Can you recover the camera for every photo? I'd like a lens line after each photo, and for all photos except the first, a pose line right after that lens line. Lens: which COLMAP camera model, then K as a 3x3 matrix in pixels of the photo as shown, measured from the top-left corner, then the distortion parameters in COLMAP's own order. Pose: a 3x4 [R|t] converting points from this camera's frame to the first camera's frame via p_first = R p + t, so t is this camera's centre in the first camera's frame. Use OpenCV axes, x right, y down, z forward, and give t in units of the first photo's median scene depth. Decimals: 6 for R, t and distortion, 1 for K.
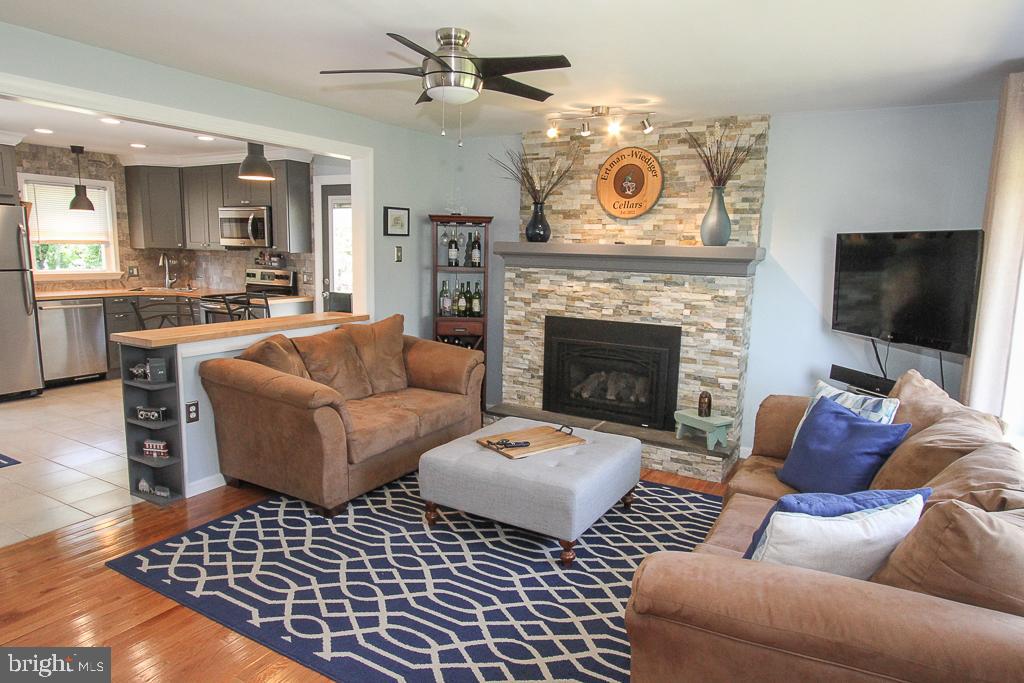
lens RADIAL K [[633.8, 0, 511.5], [0, 633.8, 344.8], [0, 0, 1]] dist [-0.003484, 0.004094]
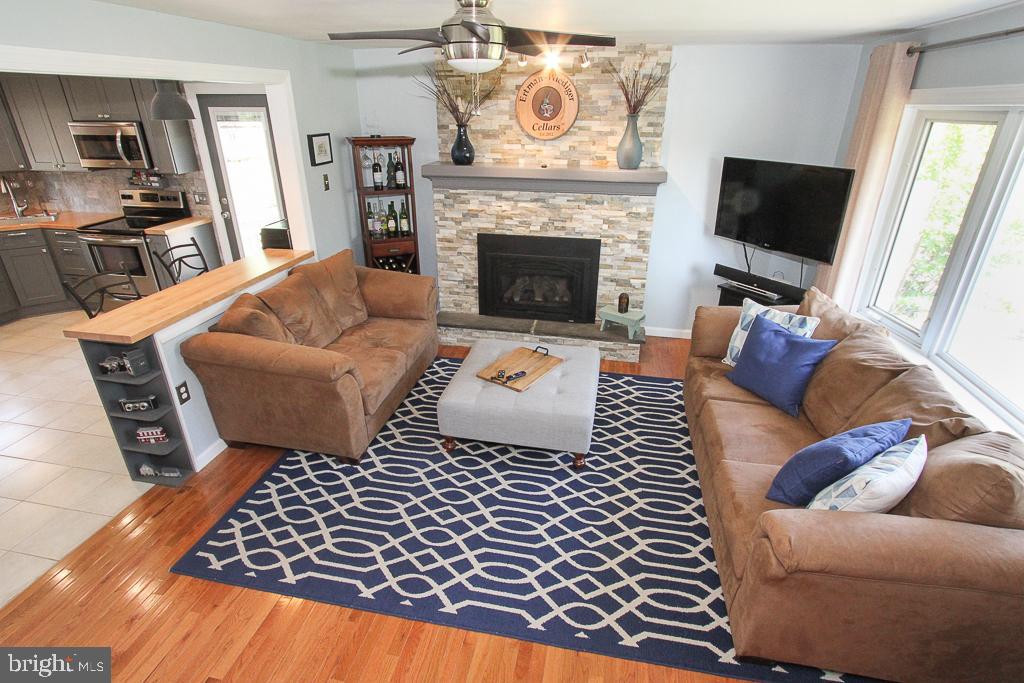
lens RADIAL K [[521.9, 0, 512.0], [0, 521.9, 346.1], [0, 0, 1]] dist [-0.007500, 0.001332]
pose [[0.945170, -0.154909, 0.287502, -0.196994], [0.067135, 0.953704, 0.293158, -0.131555], [-0.319605, -0.257783, 0.911812, 0.101917]]
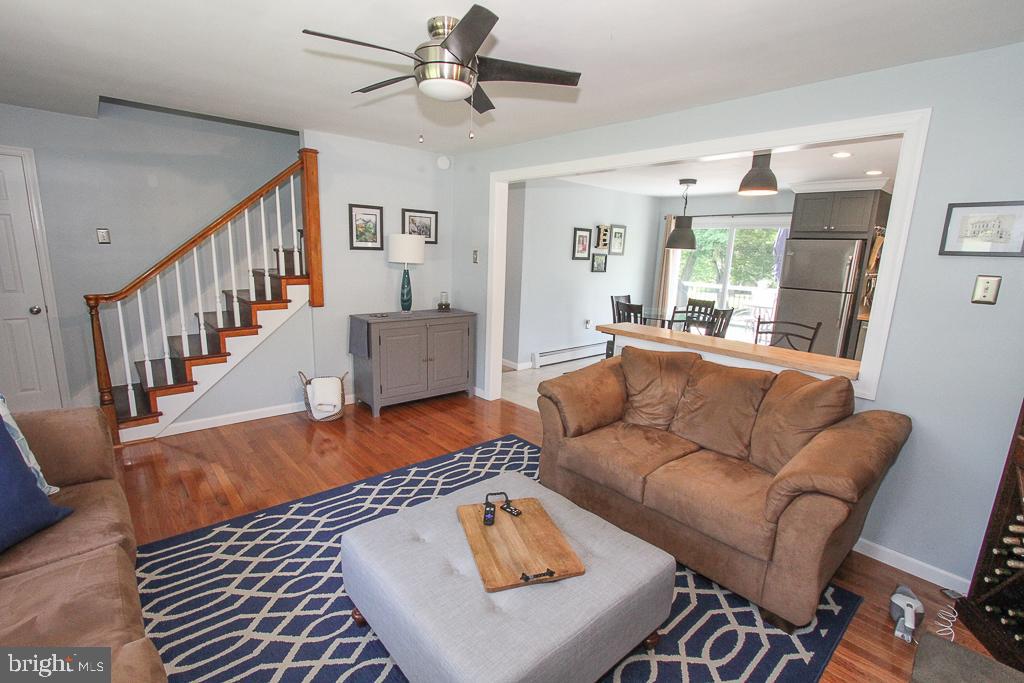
lens RADIAL K [[472.9, 0, 509.8], [0, 472.9, 348.6], [0, 0, 1]] dist [-0.012531, 0.001205]
pose [[-0.314425, 0.159645, -0.935762, 0.365011], [-0.192848, 0.954459, 0.227633, -0.120320], [0.929487, 0.252033, -0.269319, 0.828792]]
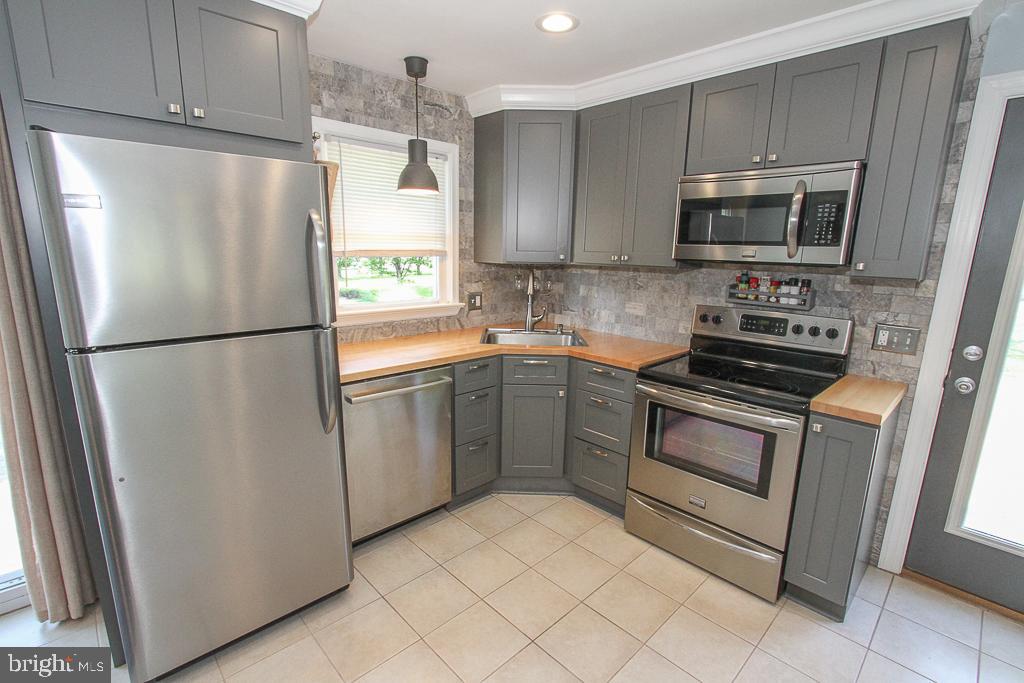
lens RADIAL K [[472.9, 0, 509.5], [0, 472.9, 341.7], [0, 0, 1]] dist [-0.012531, 0.001205]
pose [[0.962368, 0.047546, -0.267558, -0.700852], [-0.036821, 0.998310, 0.044965, -0.155814], [0.269244, -0.033421, 0.962492, 0.910254]]
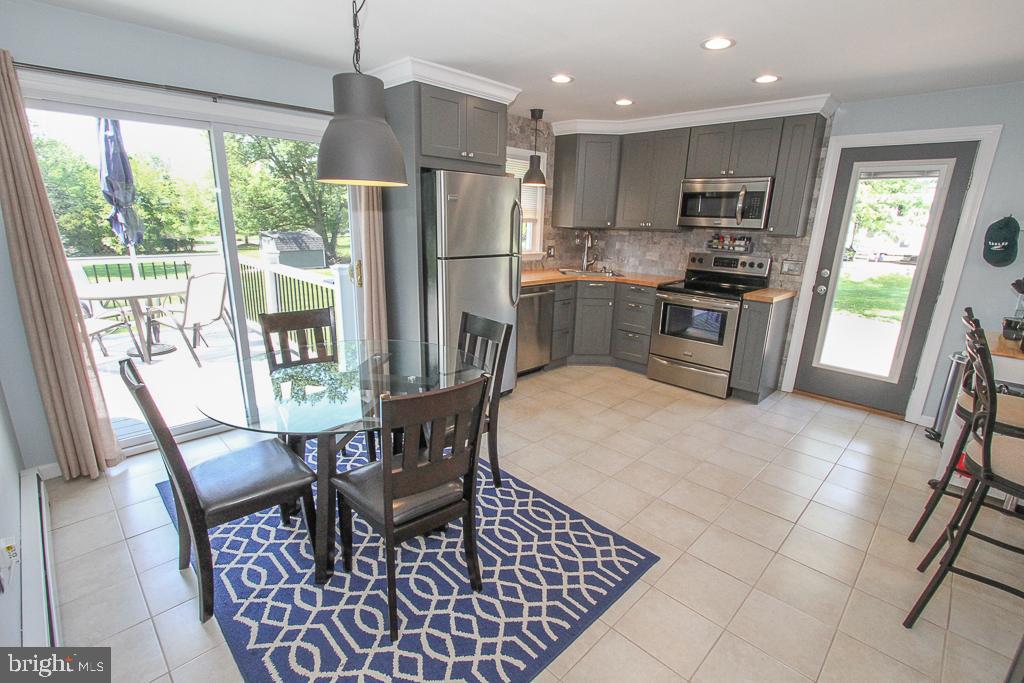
lens RADIAL K [[472.9, 0, 509.9], [0, 472.9, 341.7], [0, 0, 1]] dist [-0.012531, 0.001205]
pose [[0.968939, 0.066354, -0.238231, -0.754792], [-0.041582, 0.993330, 0.107548, -0.087234], [0.243778, -0.094301, 0.965235, 0.456040]]
